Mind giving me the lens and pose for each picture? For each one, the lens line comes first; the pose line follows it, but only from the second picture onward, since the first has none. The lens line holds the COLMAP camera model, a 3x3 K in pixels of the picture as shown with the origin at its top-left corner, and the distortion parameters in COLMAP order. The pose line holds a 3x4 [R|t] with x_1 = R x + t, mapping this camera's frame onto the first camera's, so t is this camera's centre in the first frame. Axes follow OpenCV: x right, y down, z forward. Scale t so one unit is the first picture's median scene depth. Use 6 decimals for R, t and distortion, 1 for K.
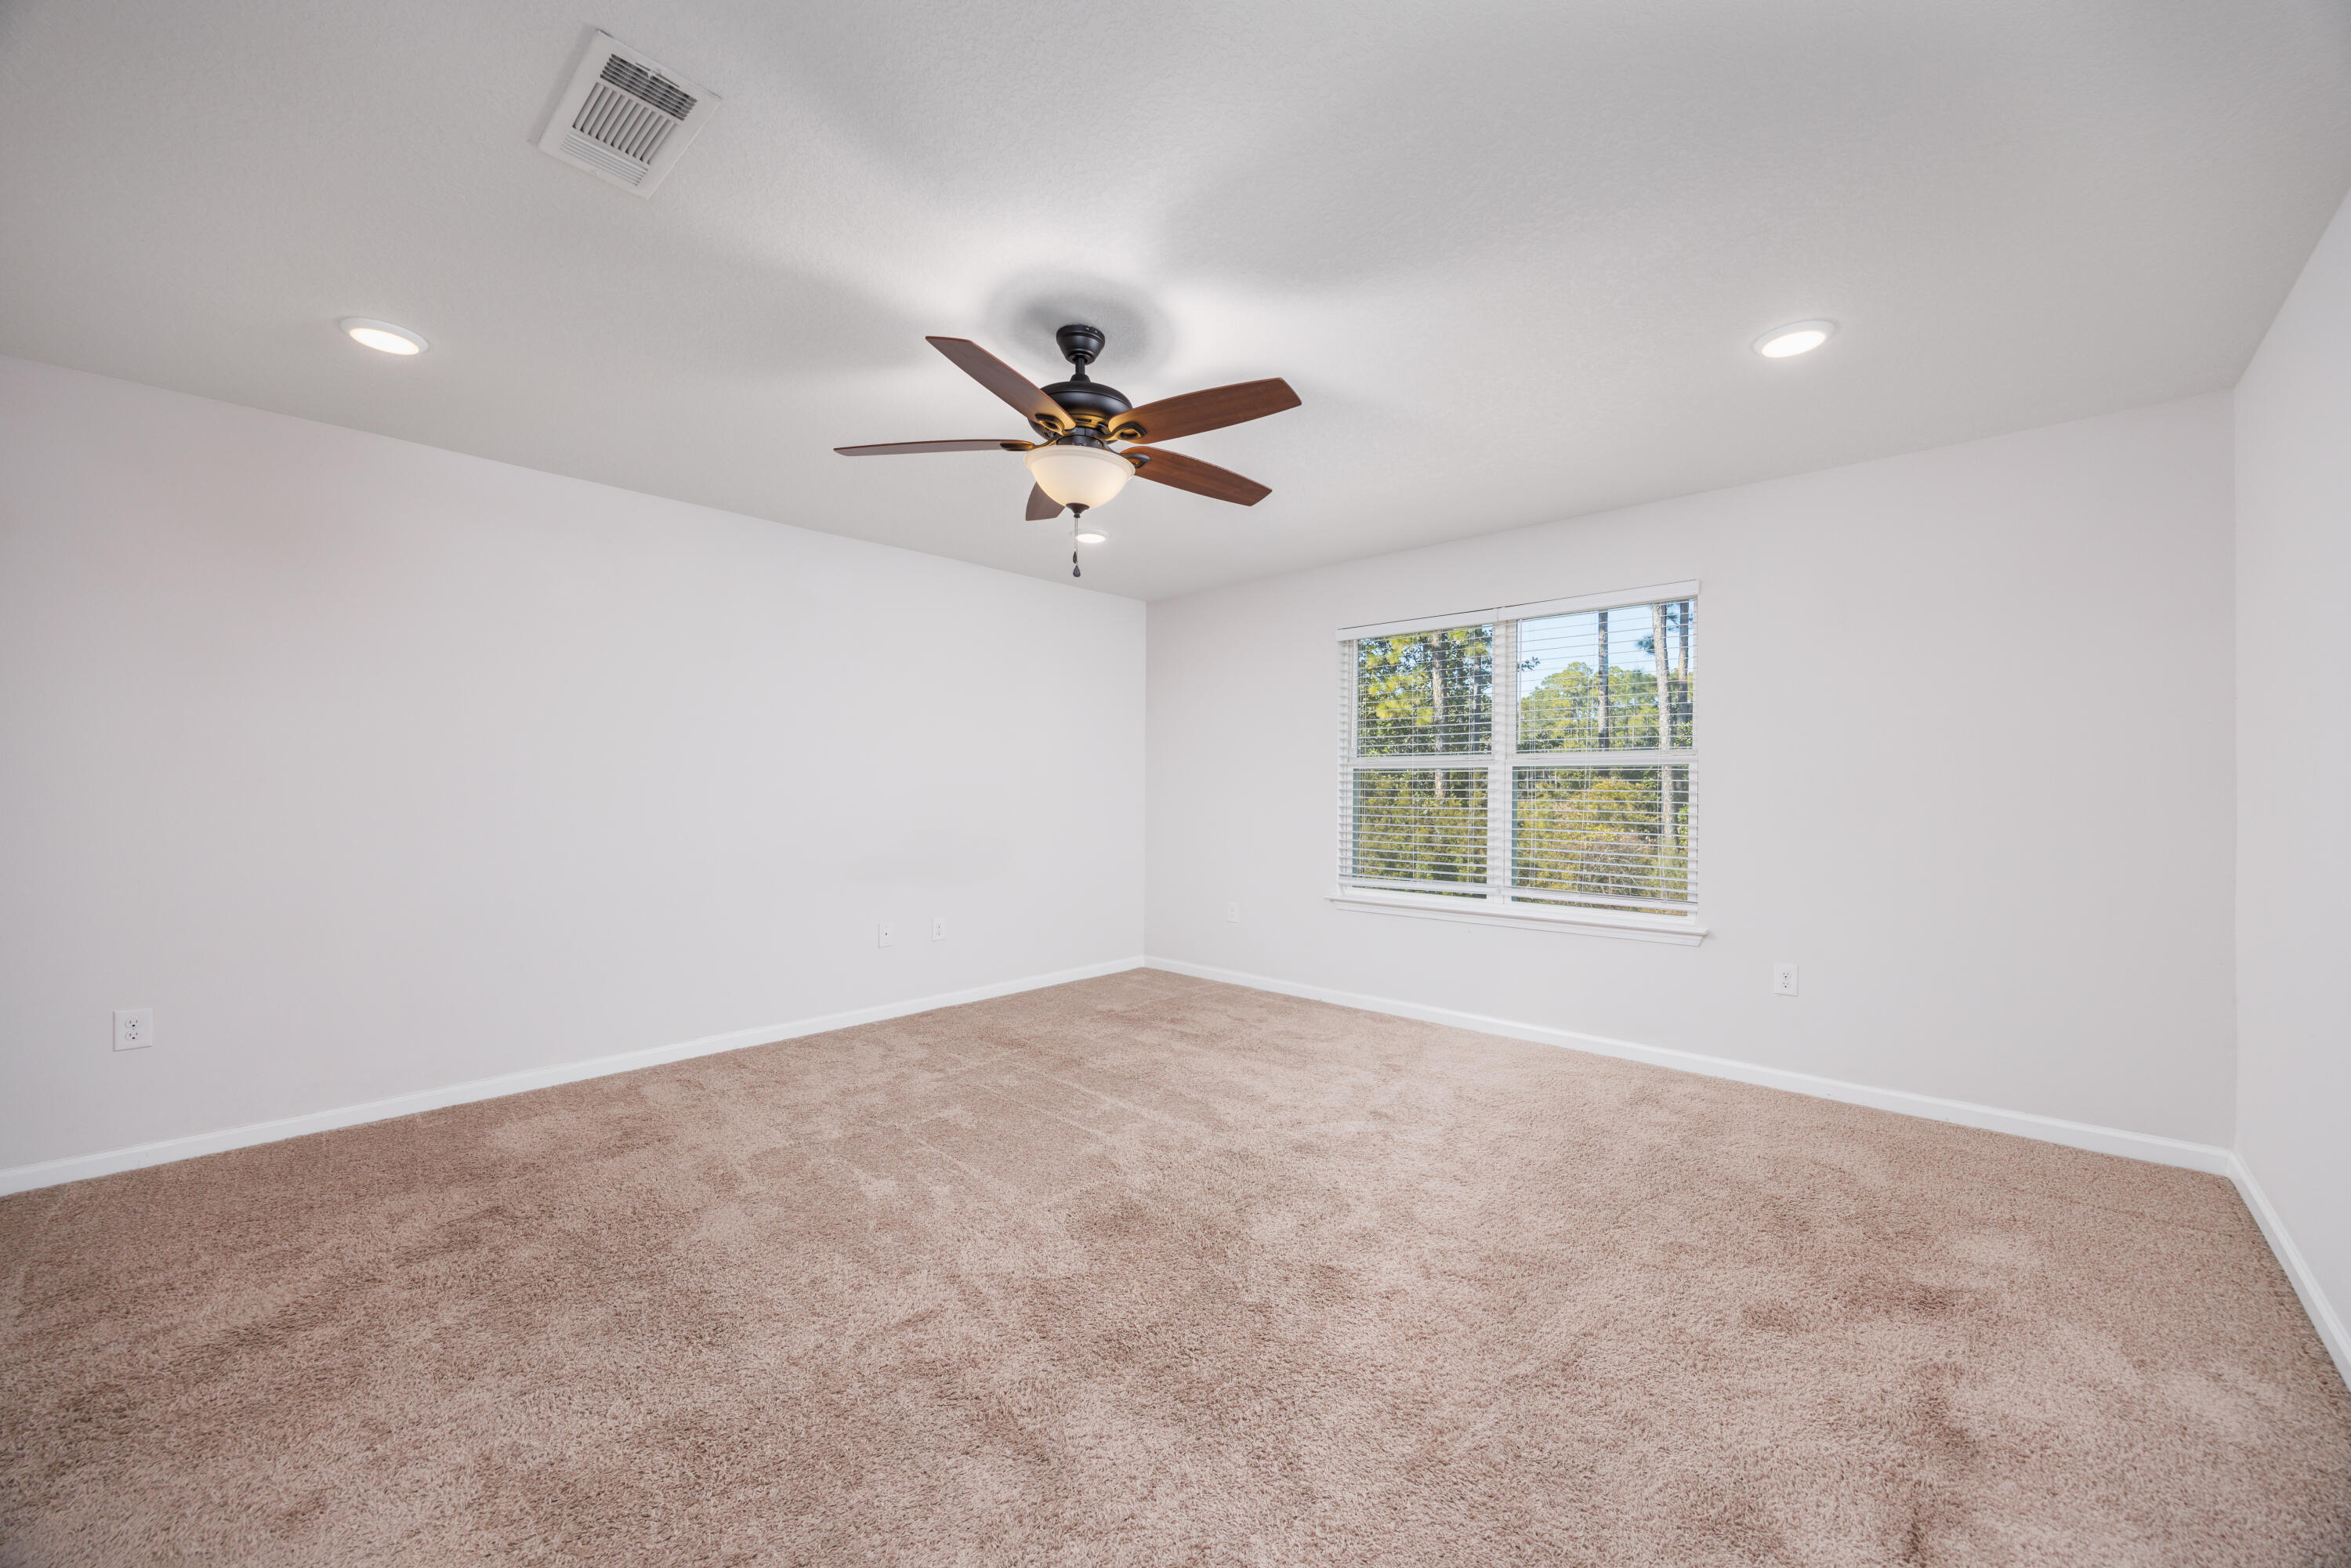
lens RADIAL K [[899.8, 0, 1179.4], [0, 899.8, 785.5], [0, 0, 1]] dist [-0.000016, 0.000021]
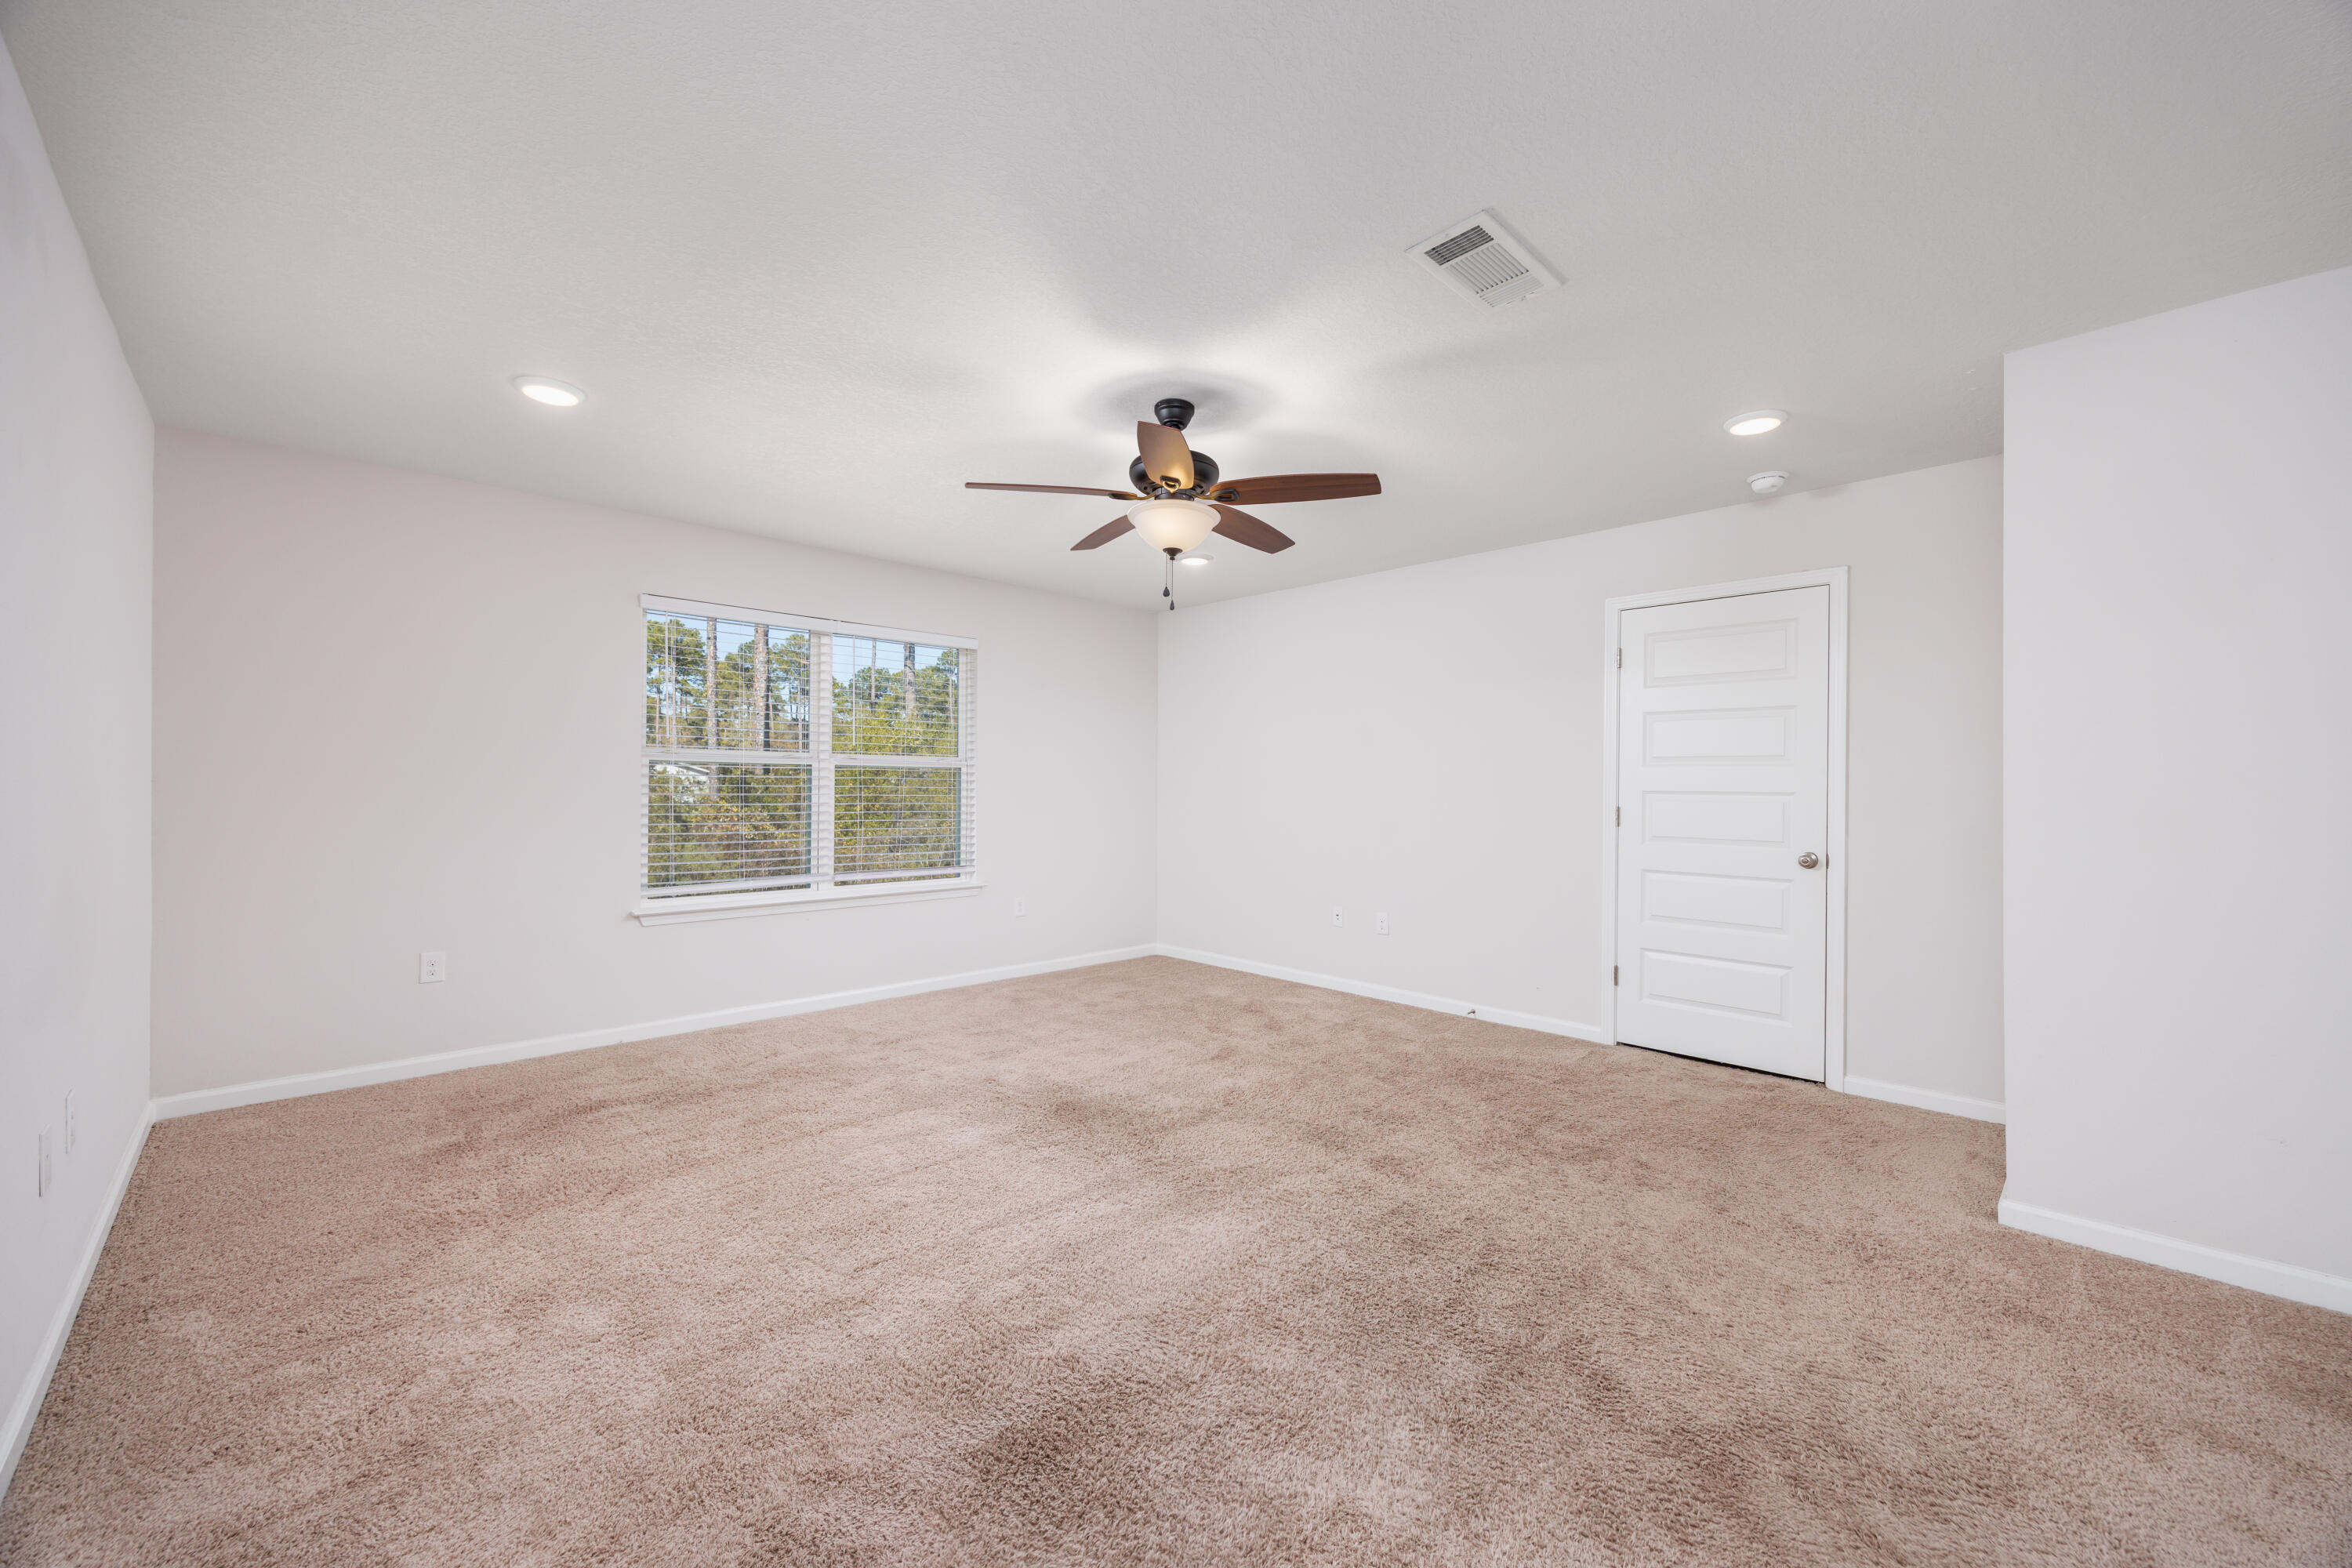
lens RADIAL K [[900.2, 0, 1179.9], [0, 900.2, 785.5], [0, 0, 1]] dist [-0.000016, 0.000021]
pose [[0.052070, -0.001125, 0.998643, -0.734208], [-0.013537, 0.999907, 0.001832, -0.003651], [-0.998552, -0.013614, 0.052049, 0.527218]]
